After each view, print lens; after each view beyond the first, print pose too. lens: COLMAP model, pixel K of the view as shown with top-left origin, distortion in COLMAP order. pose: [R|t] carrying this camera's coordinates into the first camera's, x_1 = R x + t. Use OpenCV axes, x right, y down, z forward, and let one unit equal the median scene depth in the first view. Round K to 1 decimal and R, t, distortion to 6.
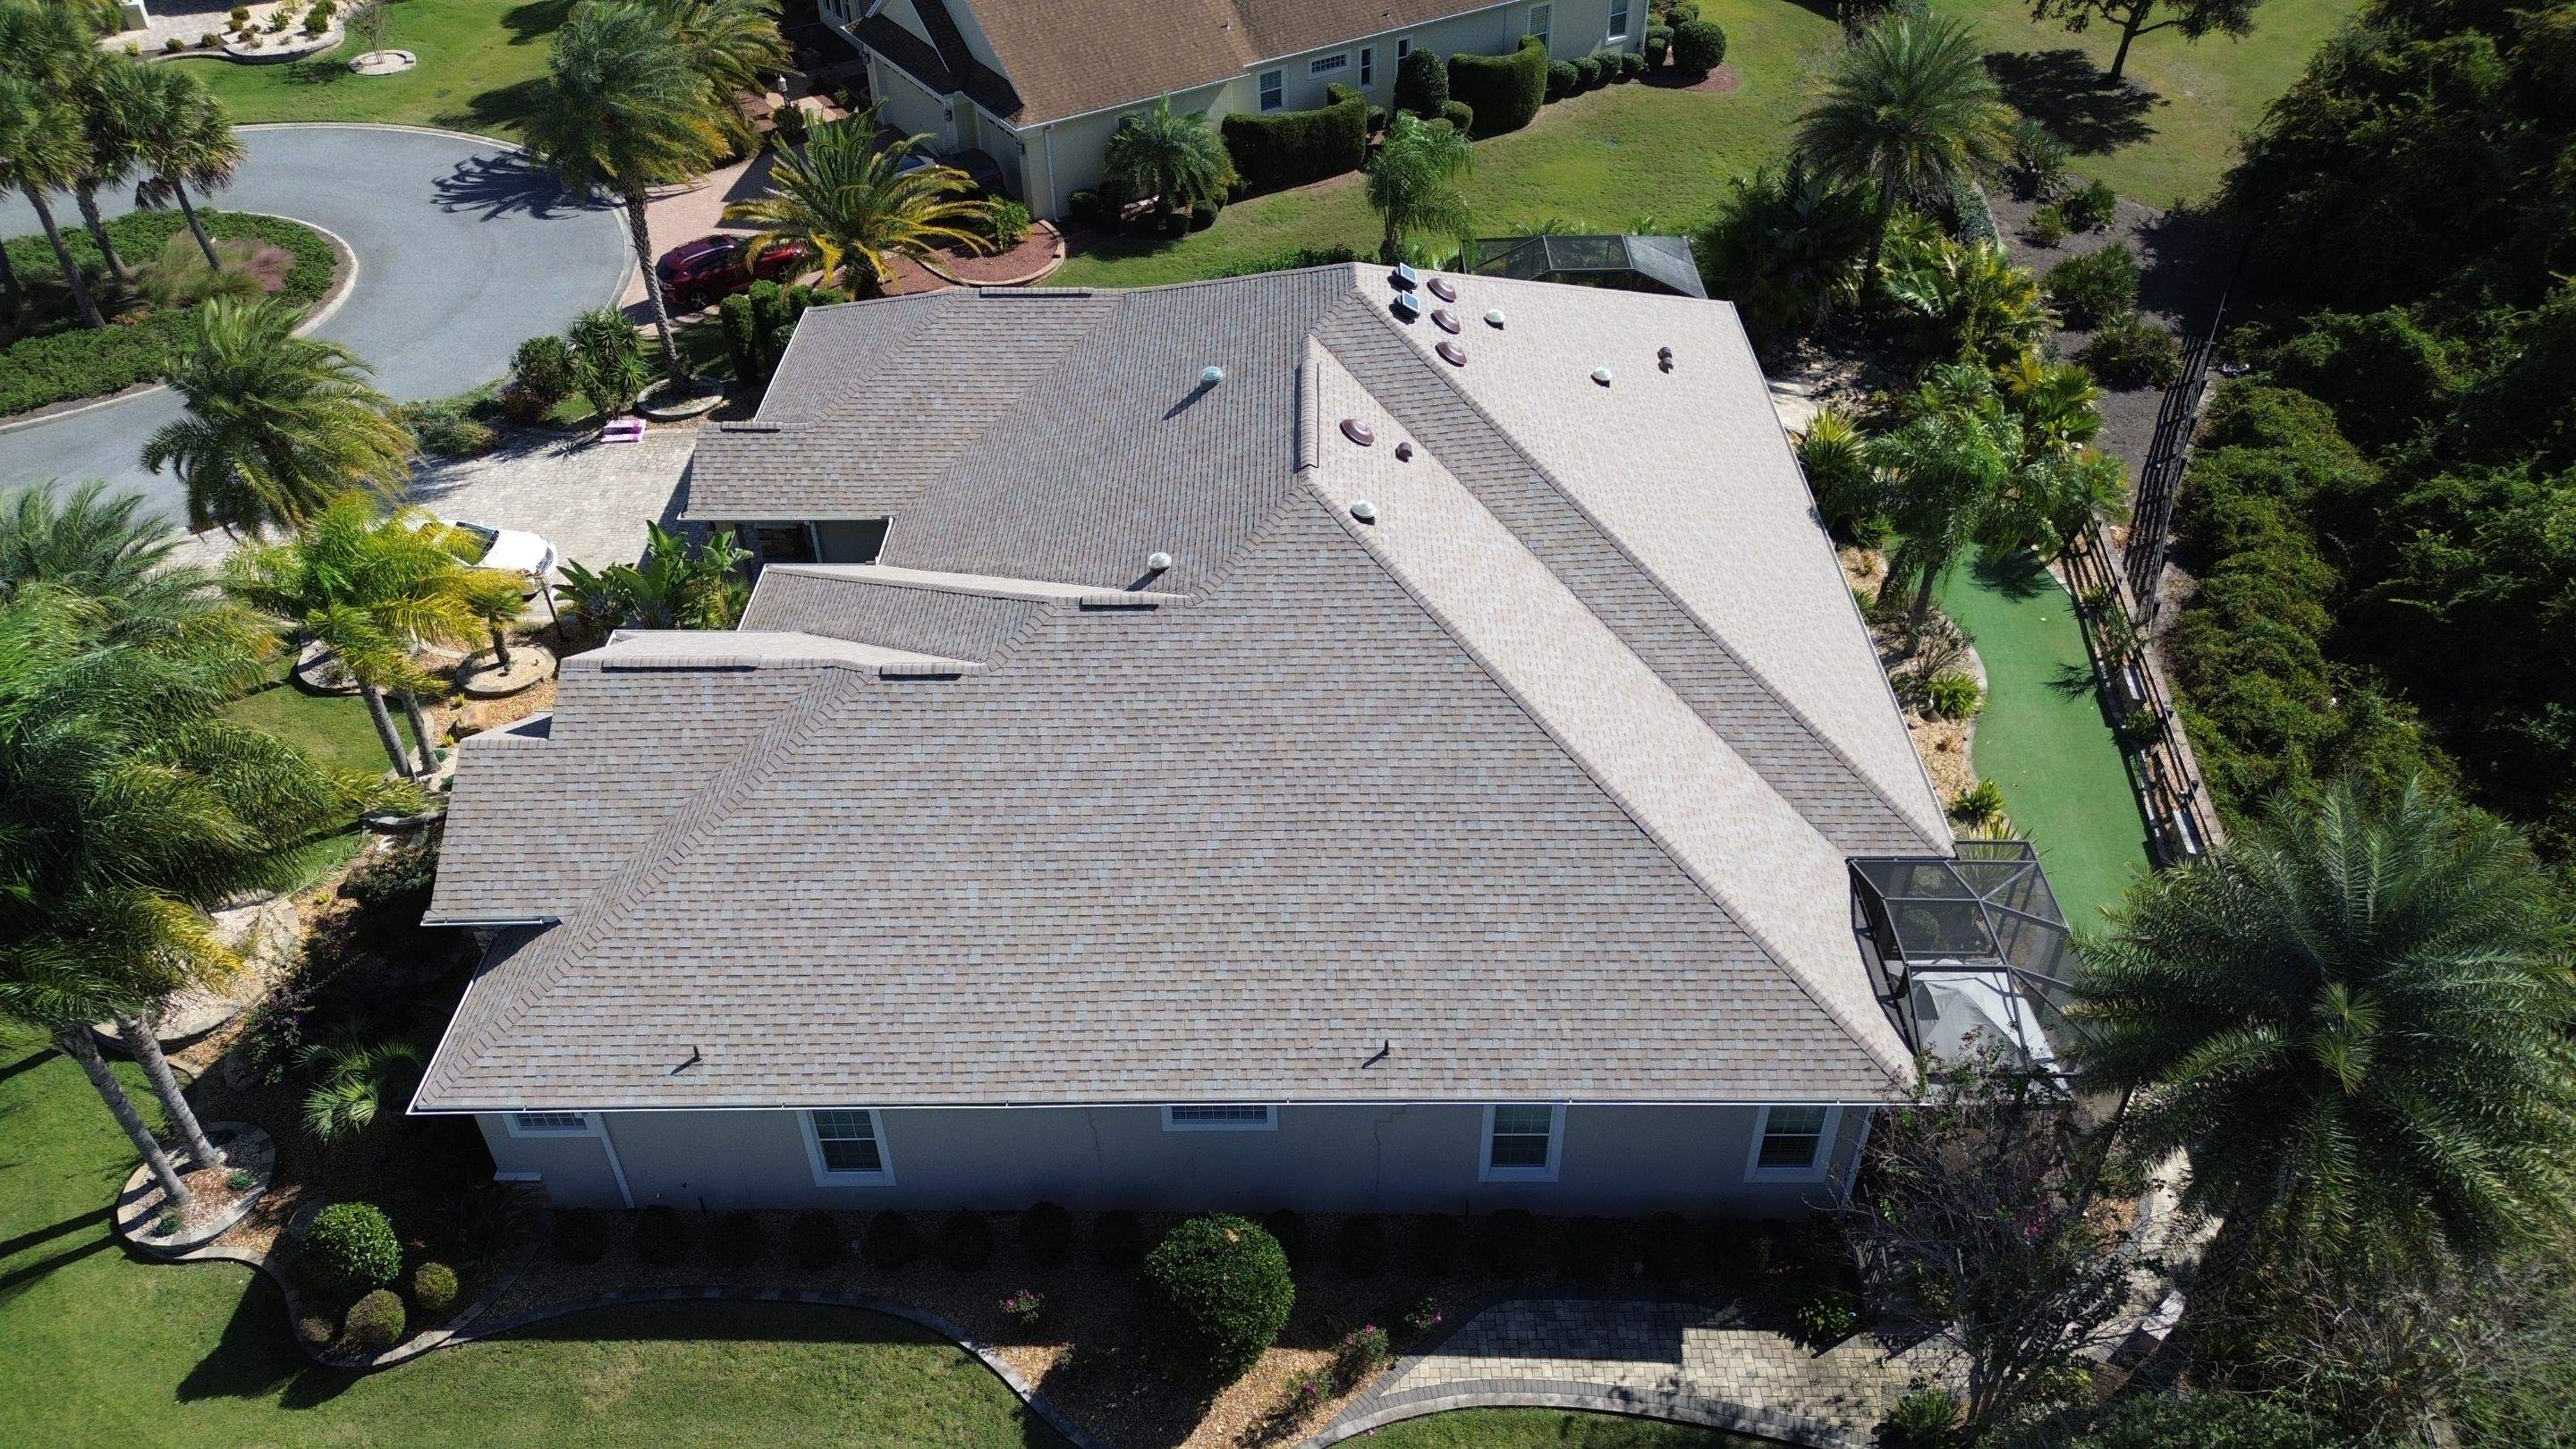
lens RADIAL K [[1820.3, 0, 1301.8], [0, 1820.3, 710.1], [0, 0, 1]] dist [0.071927, -0.070182]
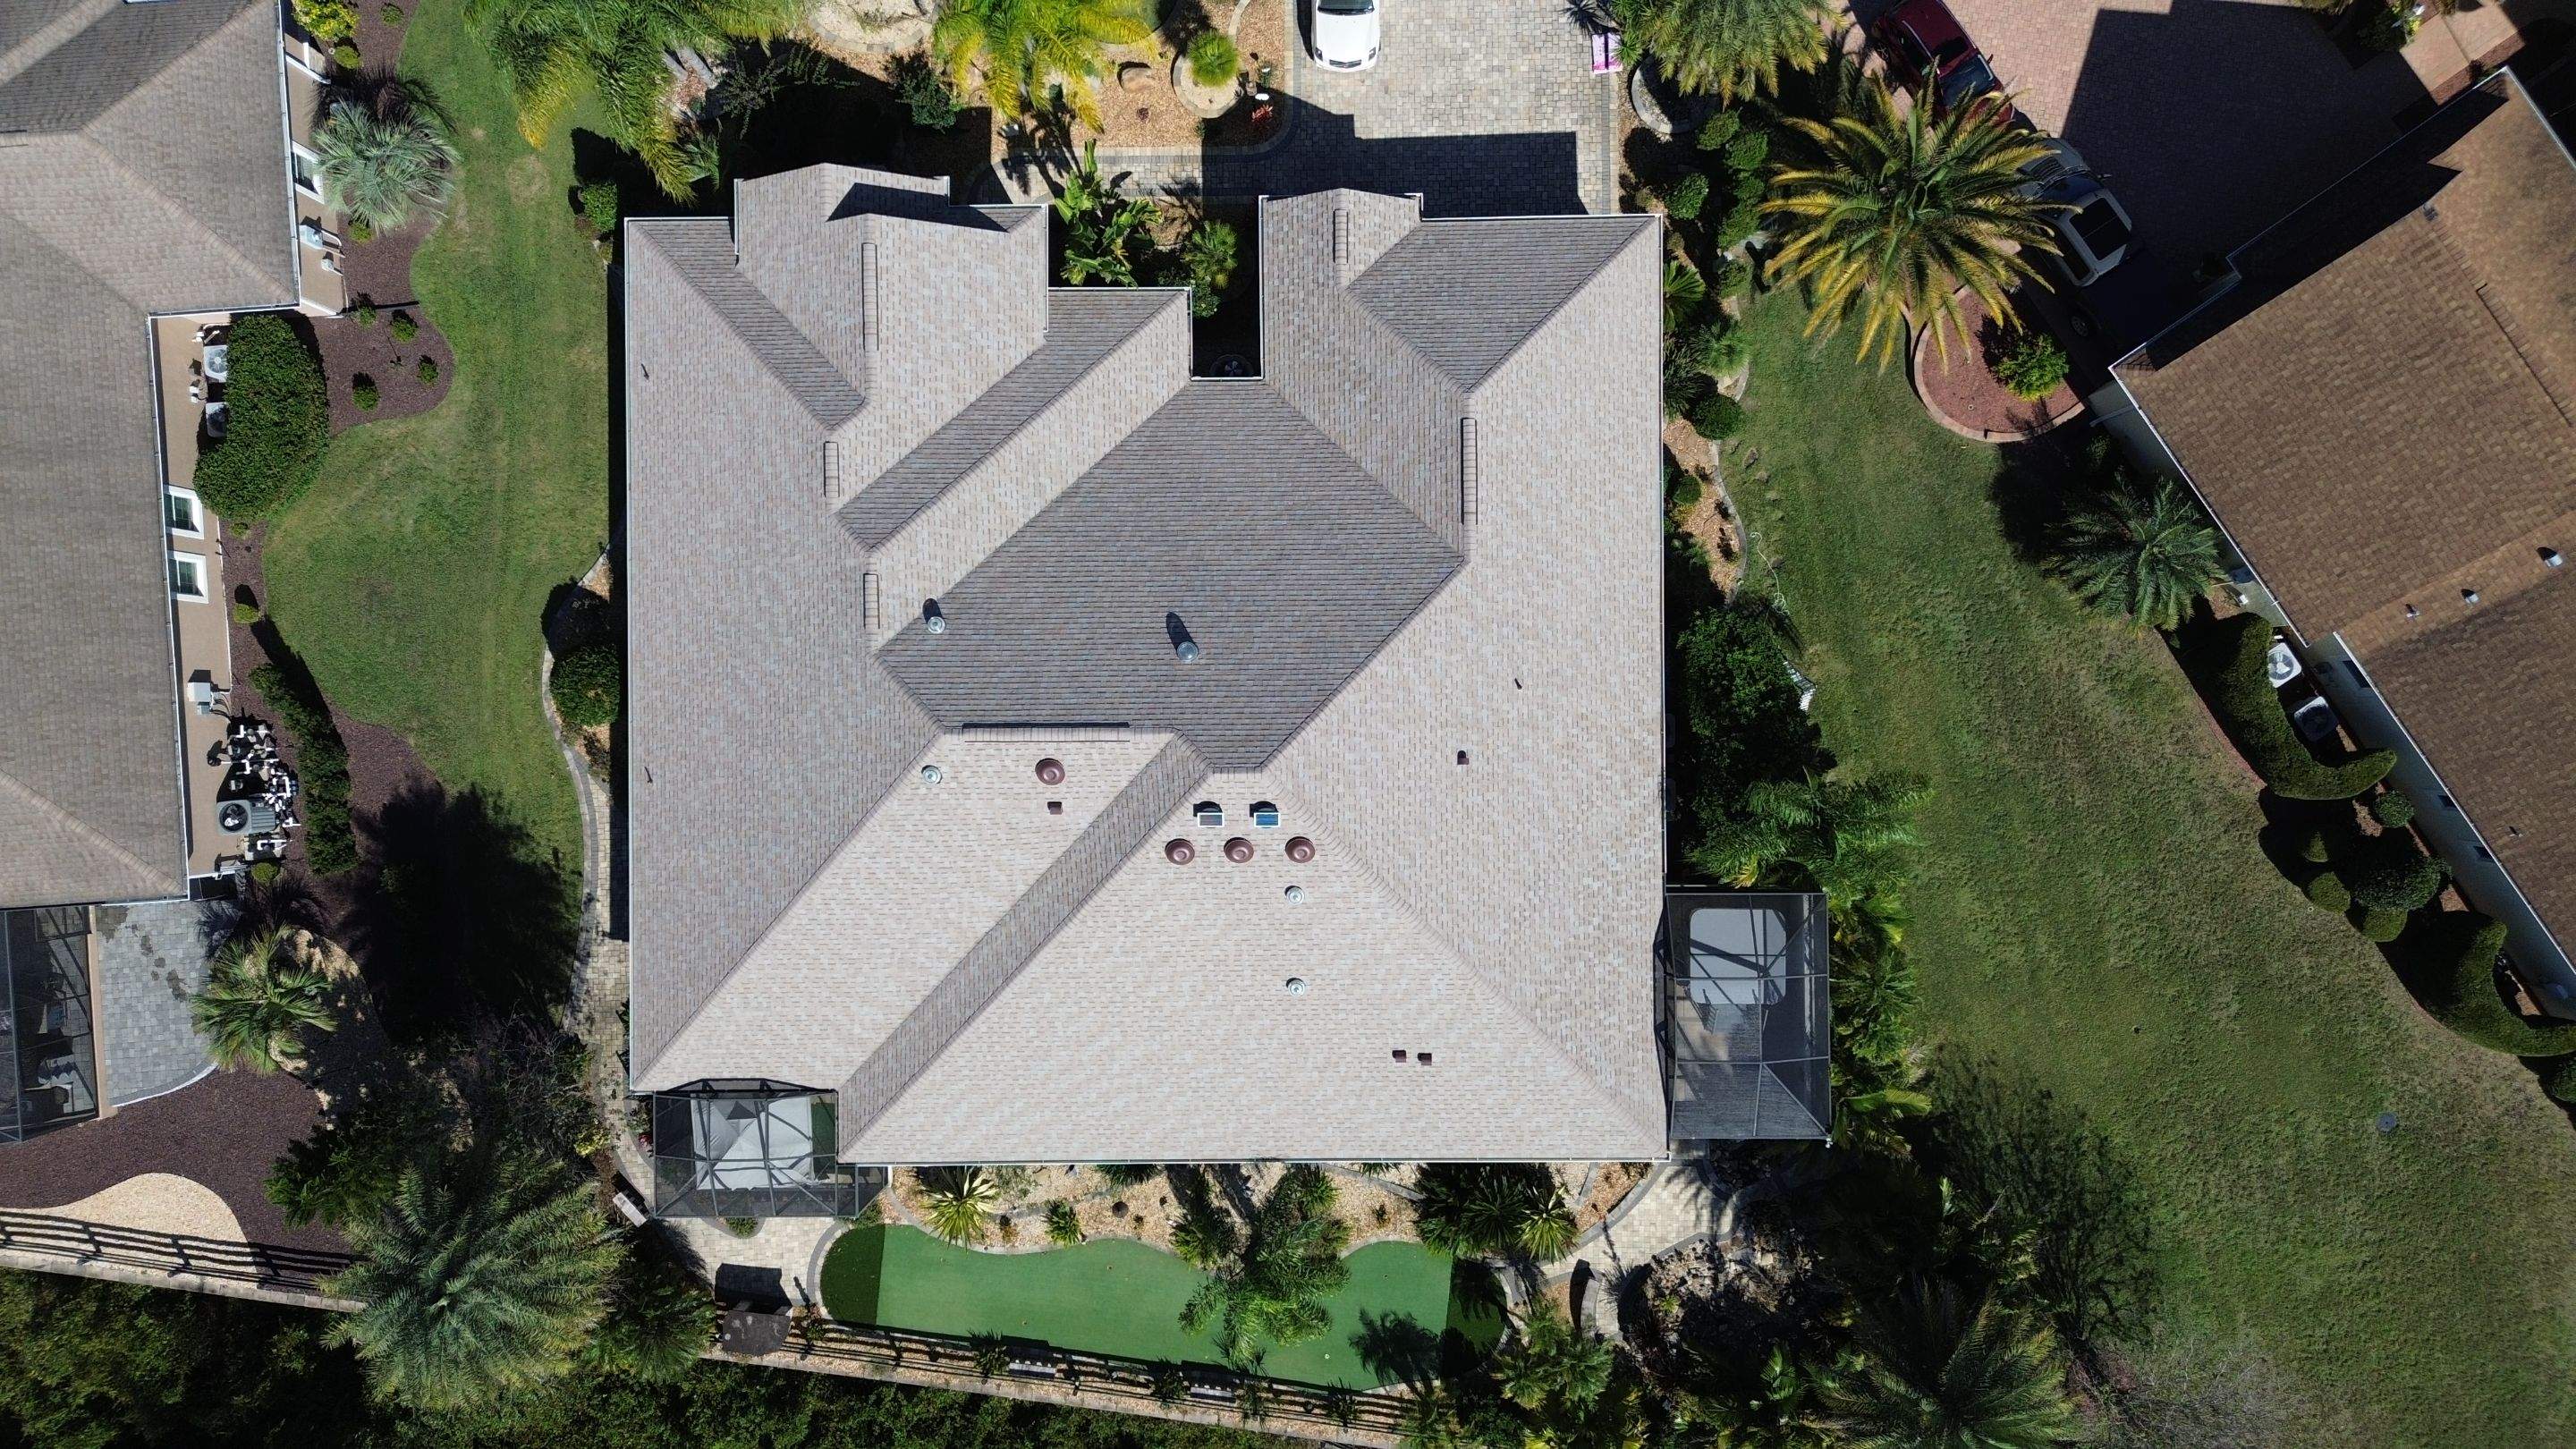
lens RADIAL K [[1795.1, 0, 1296.9], [0, 1795.1, 725.6], [0, 0, 1]] dist [0.097788, -0.126906]
pose [[0.007851, 0.999963, 0.003447, -0.004856], [-0.610084, 0.002059, 0.792334, -1.222407], [0.792298, -0.008324, 0.610077, 0.359842]]
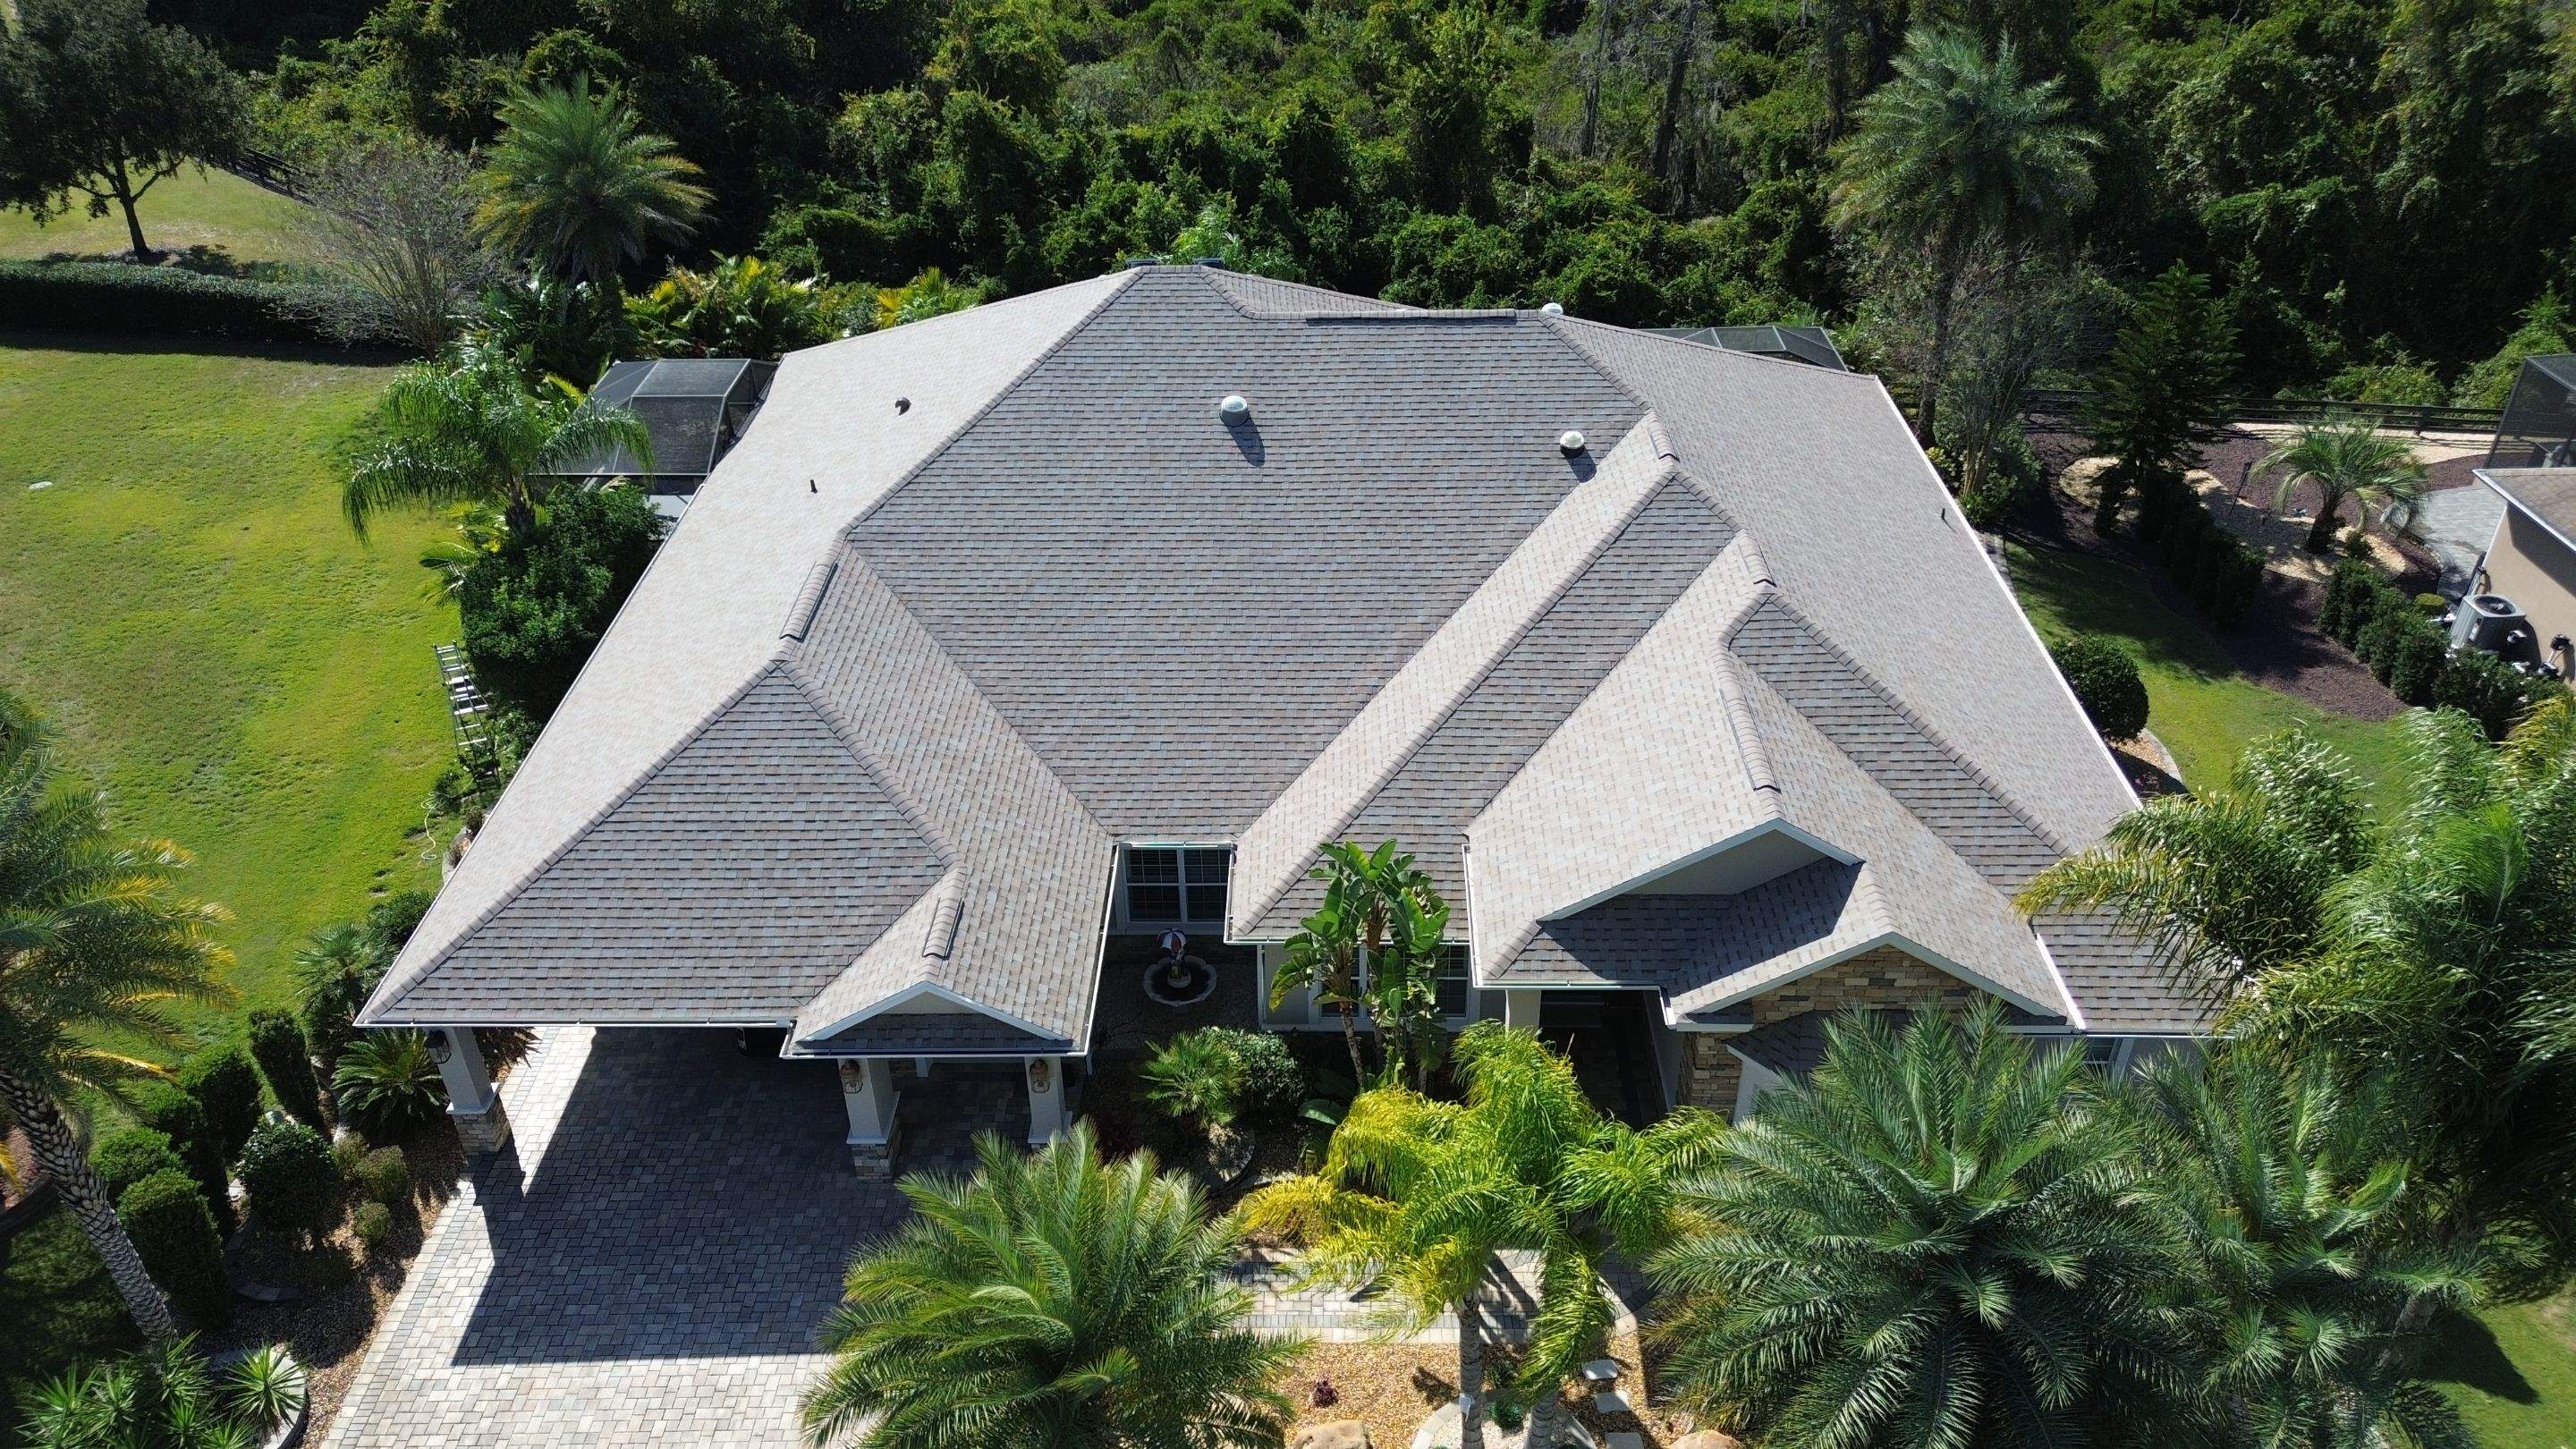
lens RADIAL K [[1795.1, 0, 1296.9], [0, 1795.1, 725.6], [0, 0, 1]] dist [0.097788, -0.126906]
pose [[0.011952, -0.558031, 0.829734, -0.929977], [0.634027, 0.645887, 0.425253, -0.461811], [-0.773219, 0.520991, 0.361526, 0.779262]]
